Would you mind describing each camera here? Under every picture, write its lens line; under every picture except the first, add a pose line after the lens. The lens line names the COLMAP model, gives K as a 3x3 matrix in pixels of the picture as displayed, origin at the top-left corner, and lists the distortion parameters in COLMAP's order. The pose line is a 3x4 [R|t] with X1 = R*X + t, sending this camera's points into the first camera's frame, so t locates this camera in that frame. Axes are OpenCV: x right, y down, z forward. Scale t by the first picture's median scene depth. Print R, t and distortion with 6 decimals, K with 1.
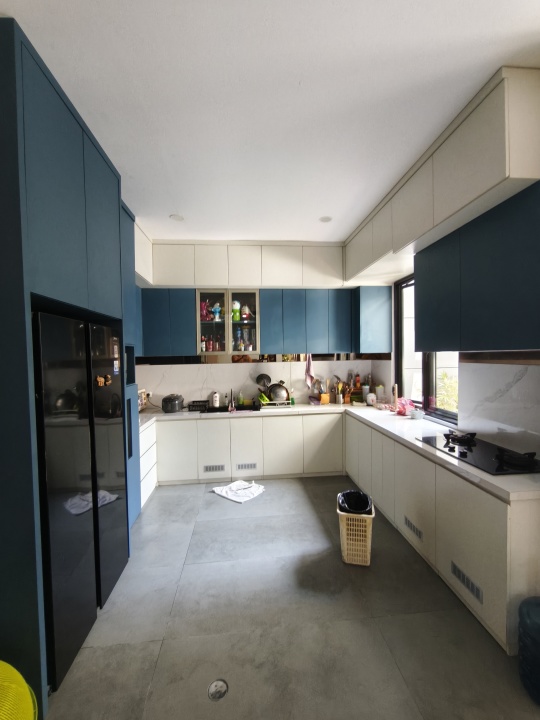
lens RADIAL K [[306.8, 0, 270.2], [0, 306.8, 362.0], [0, 0, 1]] dist [0.002906, 0.000091]
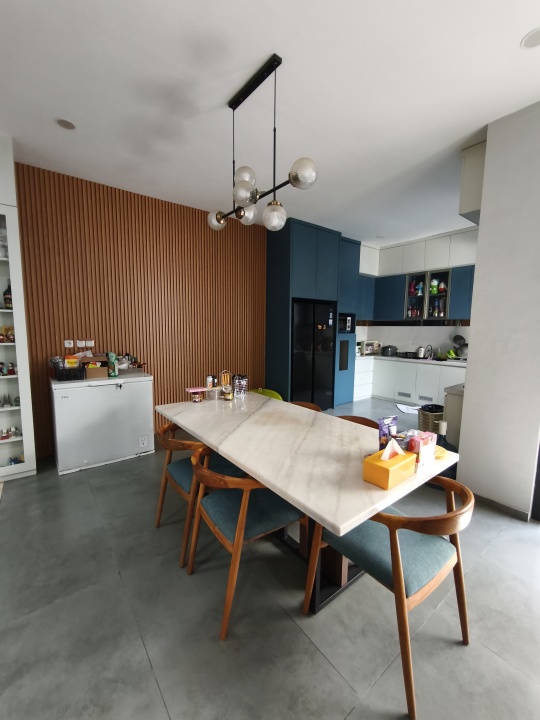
lens RADIAL K [[306.8, 0, 268.4], [0, 306.8, 361.8], [0, 0, 1]] dist [0.002906, 0.000091]
pose [[0.540518, 0.114692, -0.833478, 0.665192], [-0.038132, 0.992986, 0.111913, 0.039159], [0.840468, -0.028709, 0.541100, -0.359284]]
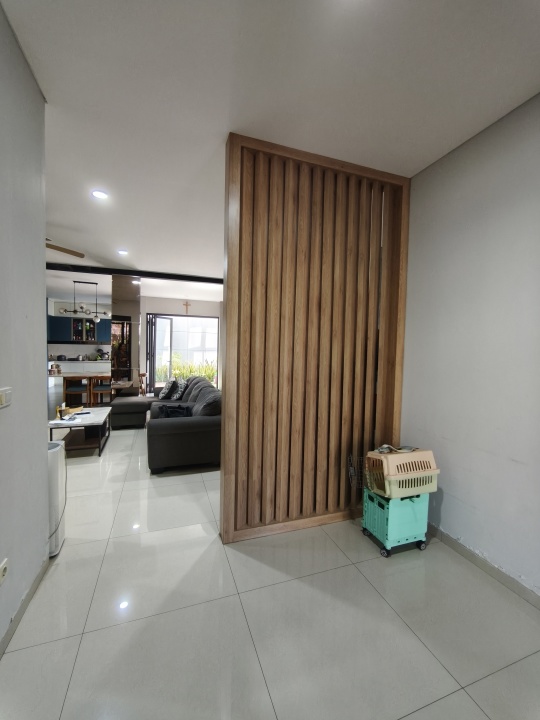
lens RADIAL K [[306.8, 0, 270.0], [0, 306.8, 361.3], [0, 0, 1]] dist [0.002906, 0.000091]
pose [[0.966374, 0.020979, 0.256282, 0.798569], [-0.026001, 0.999530, 0.016221, 0.071425], [-0.255821, -0.022339, 0.966466, -2.181947]]
